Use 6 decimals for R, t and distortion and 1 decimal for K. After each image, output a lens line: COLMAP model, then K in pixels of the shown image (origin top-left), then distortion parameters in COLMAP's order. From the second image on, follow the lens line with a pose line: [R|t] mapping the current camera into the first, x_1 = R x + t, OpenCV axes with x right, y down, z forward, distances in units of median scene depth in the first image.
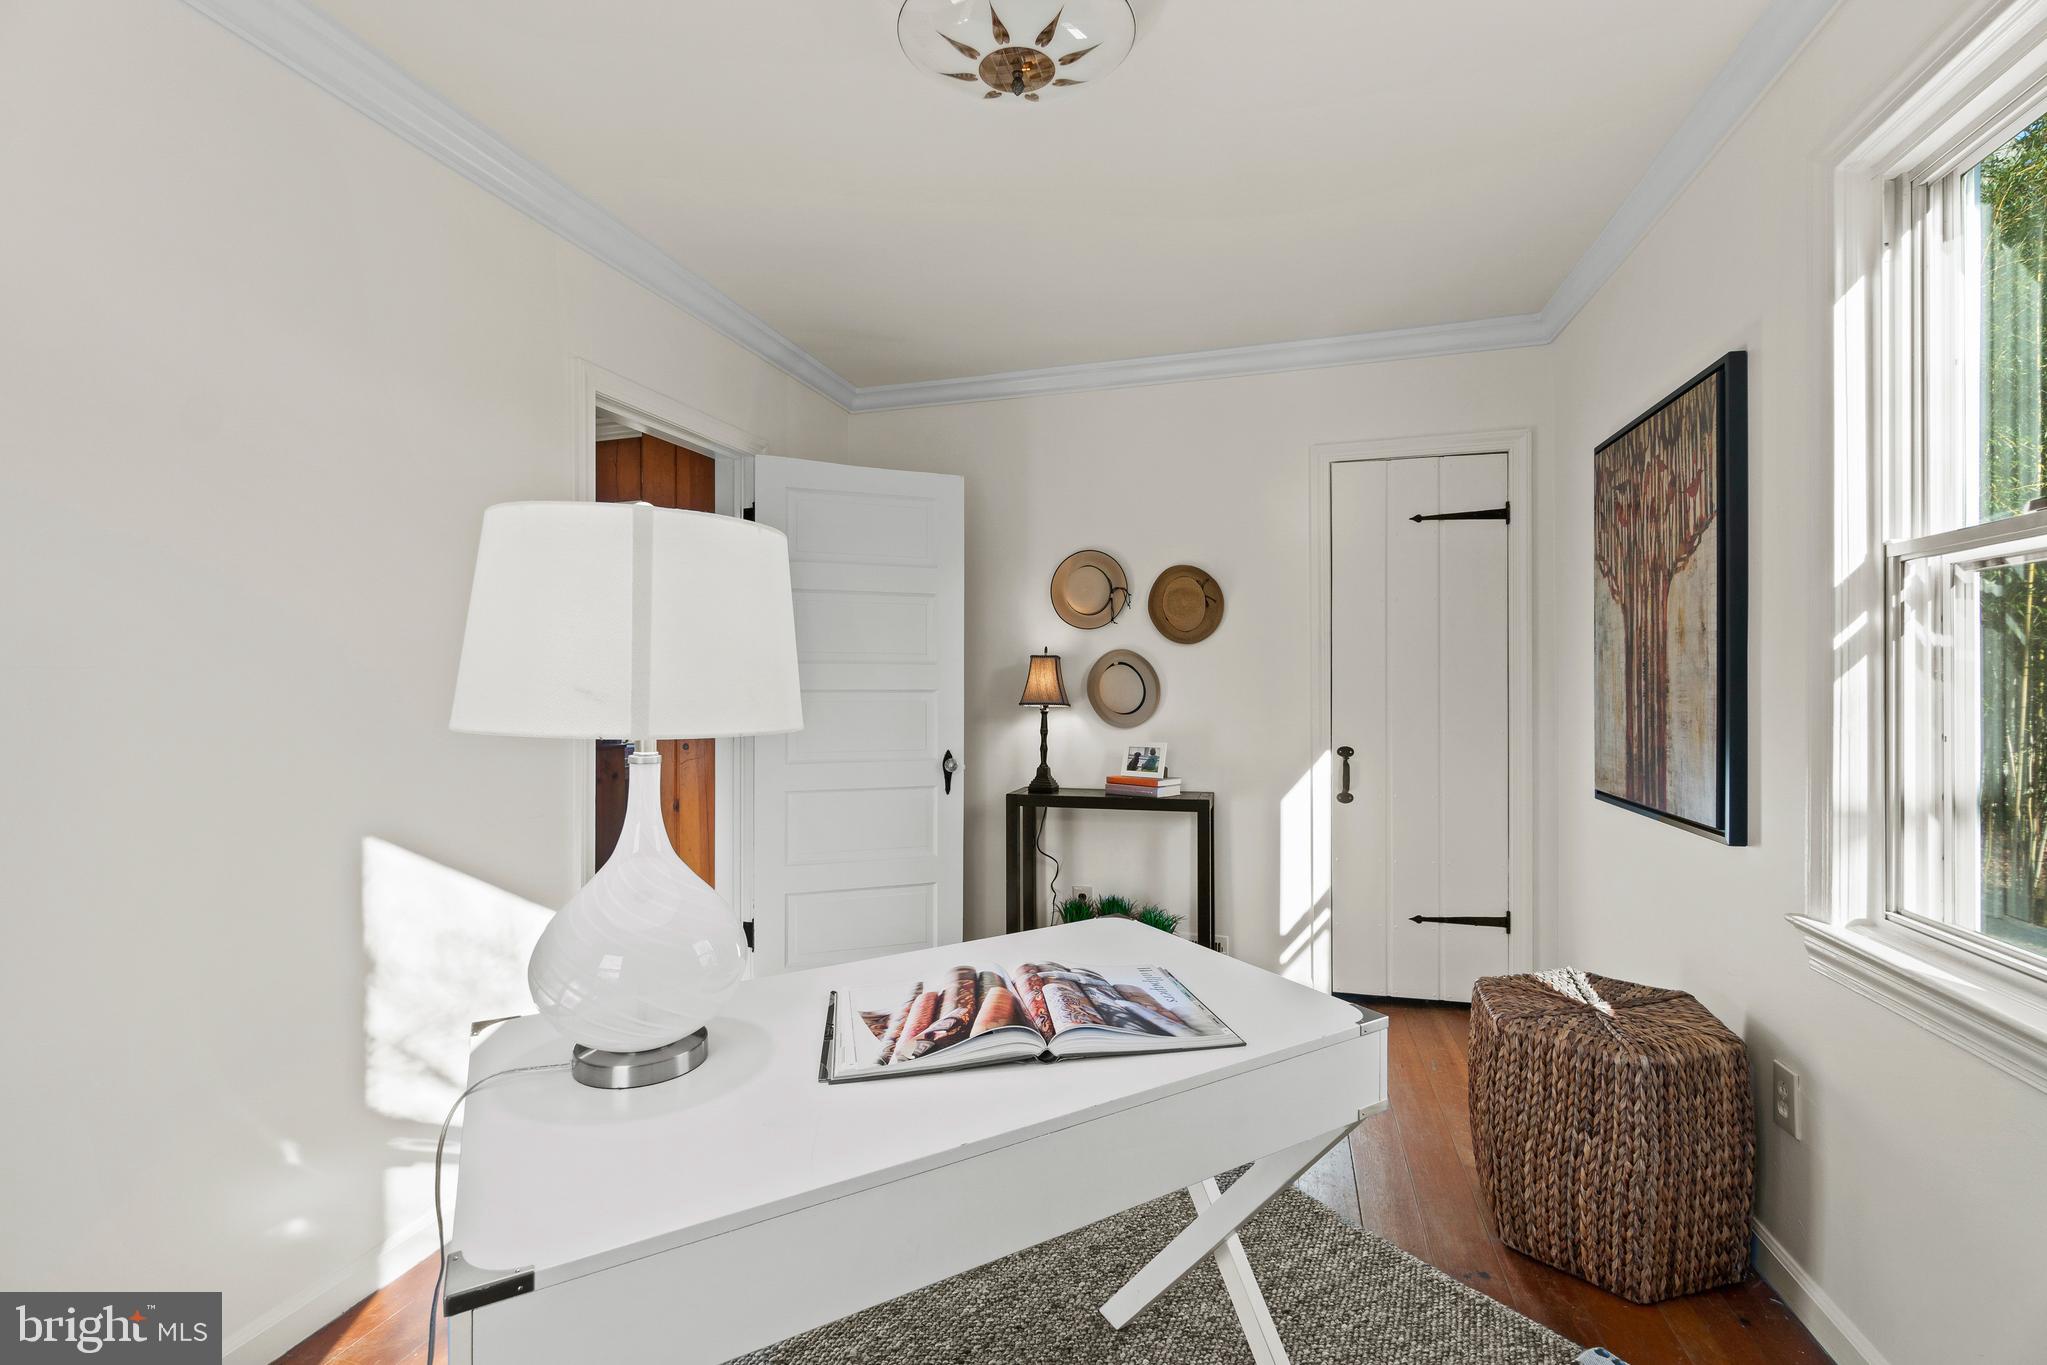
lens RADIAL K [[901.4, 0, 1021.9], [0, 901.4, 680.3], [0, 0, 1]] dist [0.001373, 0.000154]
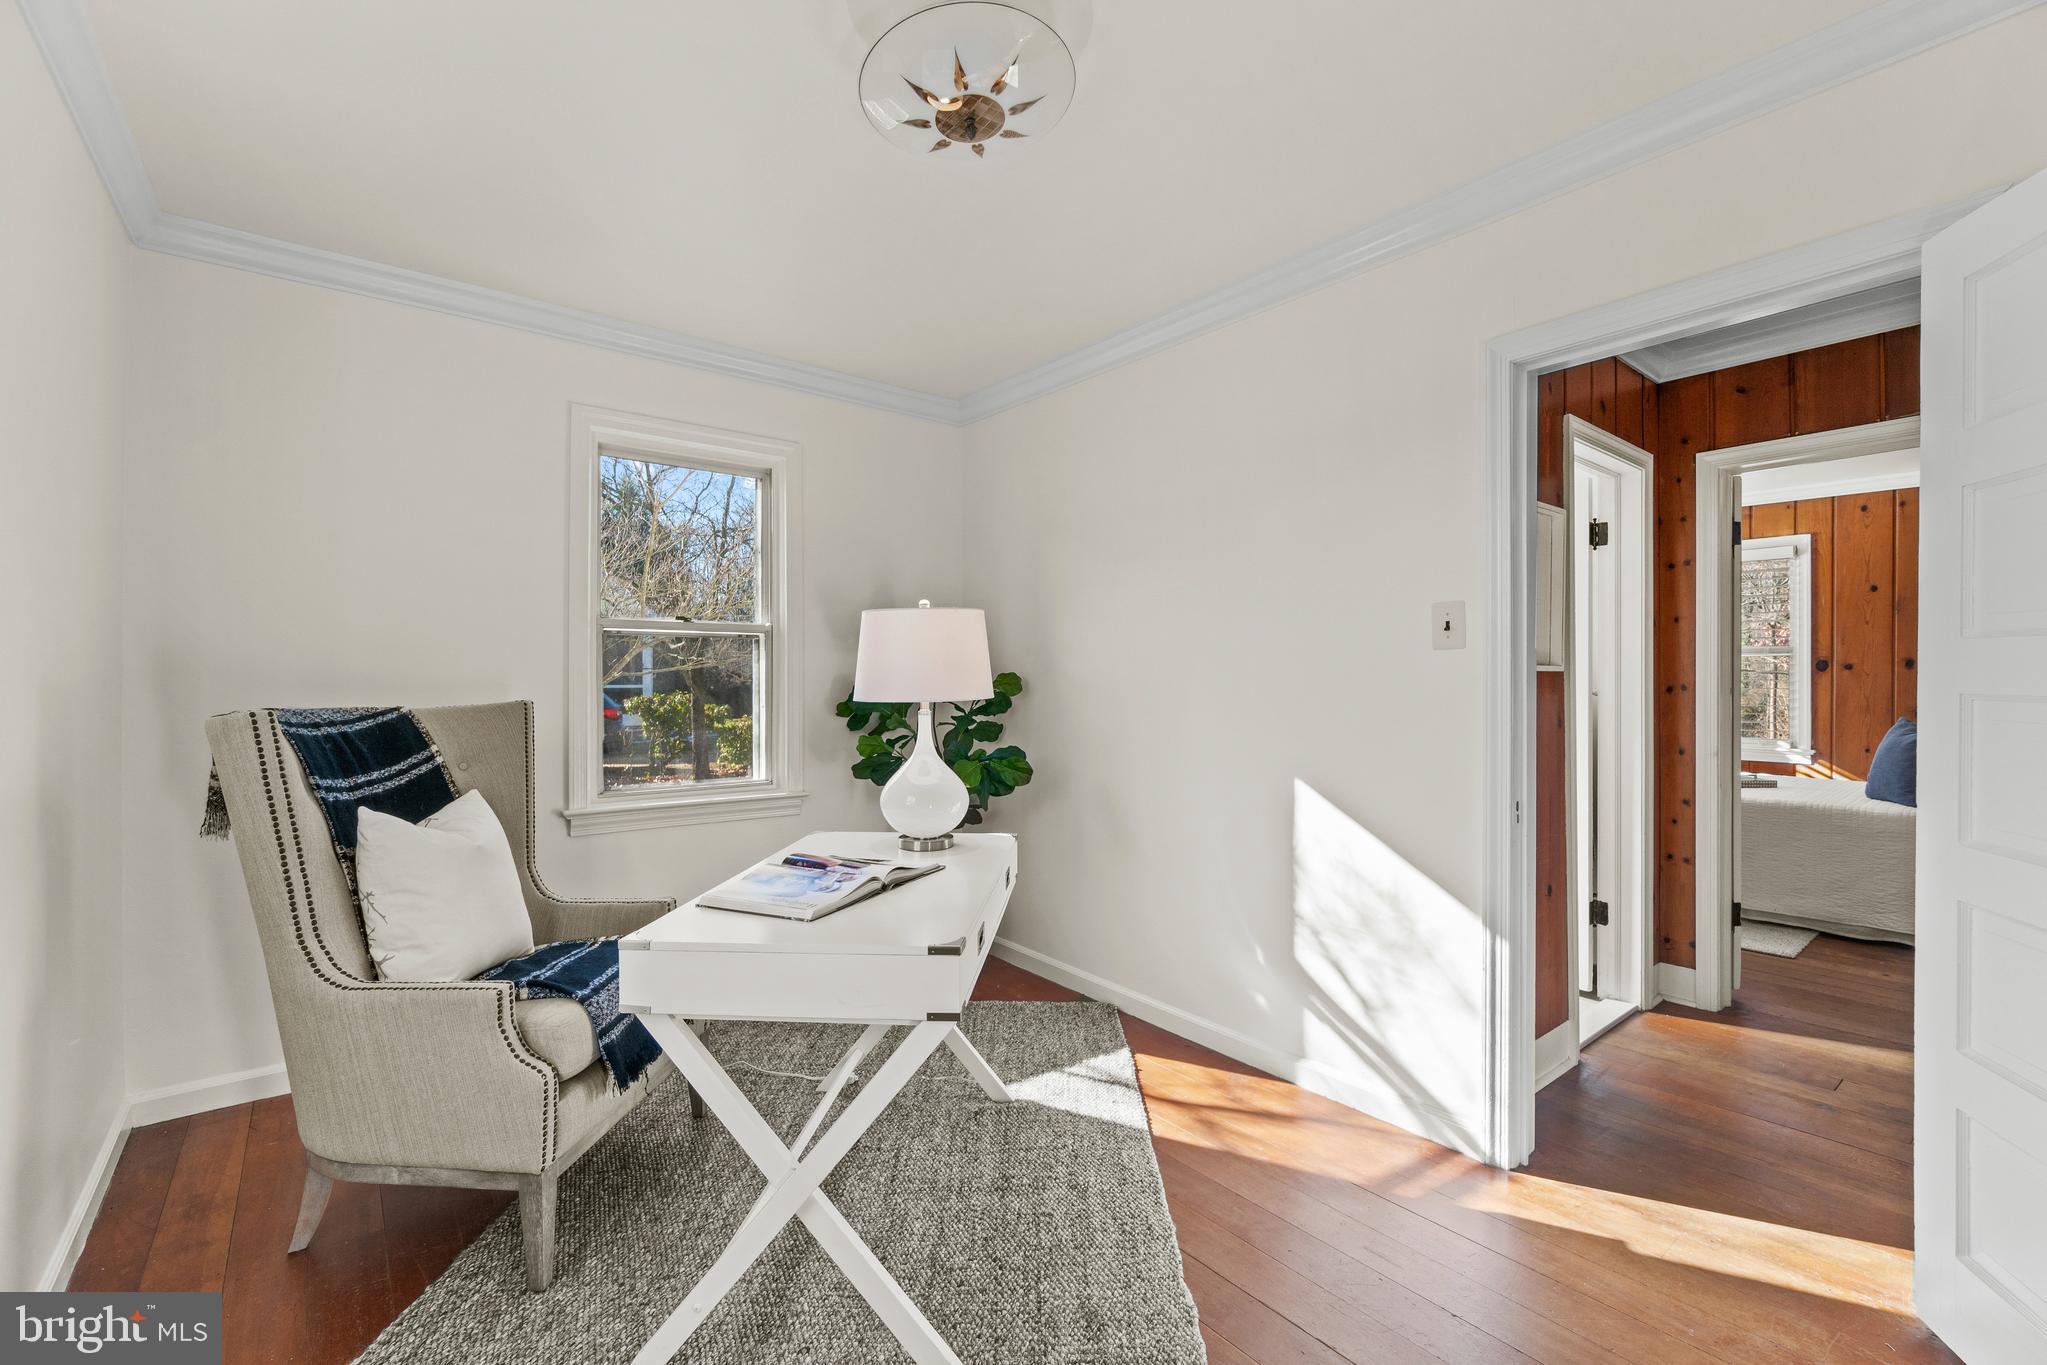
lens RADIAL K [[878.6, 0, 1015.0], [0, 878.6, 668.0], [0, 0, 1]] dist [-0.003652, -0.000345]
pose [[-0.573967, -0.002610, -0.818874, 0.739435], [0.004696, 0.999968, -0.006478, -0.003577], [0.818865, -0.007564, -0.573937, 1.460021]]
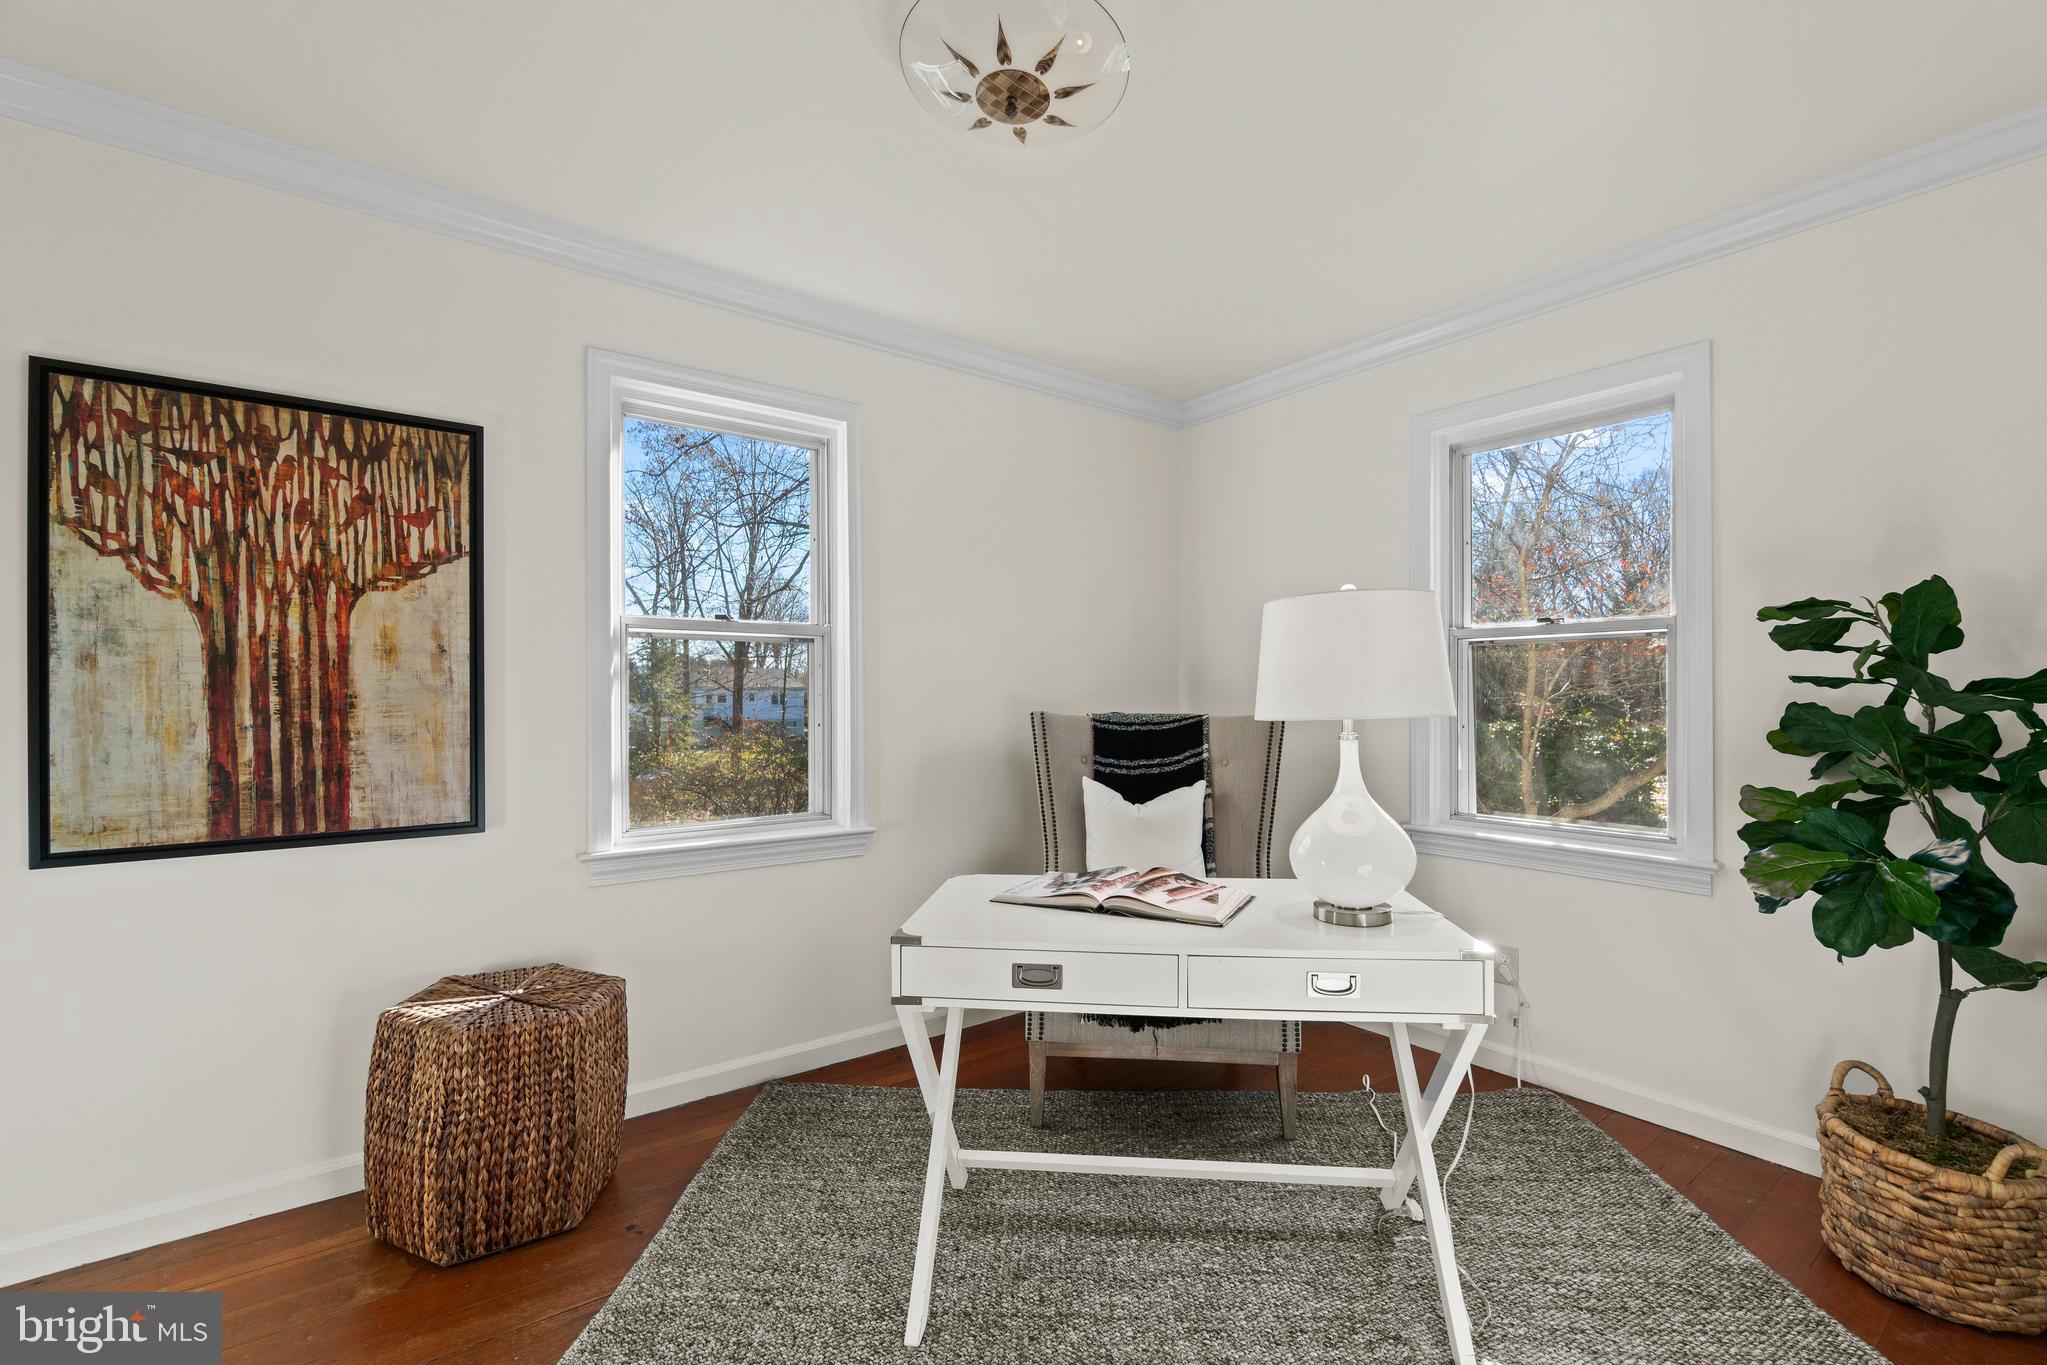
lens RADIAL K [[900.1, 0, 1034.9], [0, 900.1, 686.3], [0, 0, 1]] dist [-0.004253, -0.000070]
pose [[-0.816185, 0.011287, 0.577680, -0.544547], [0.004906, 0.999909, -0.012605, 0.006558], [-0.577769, -0.007454, -0.816166, 1.619484]]
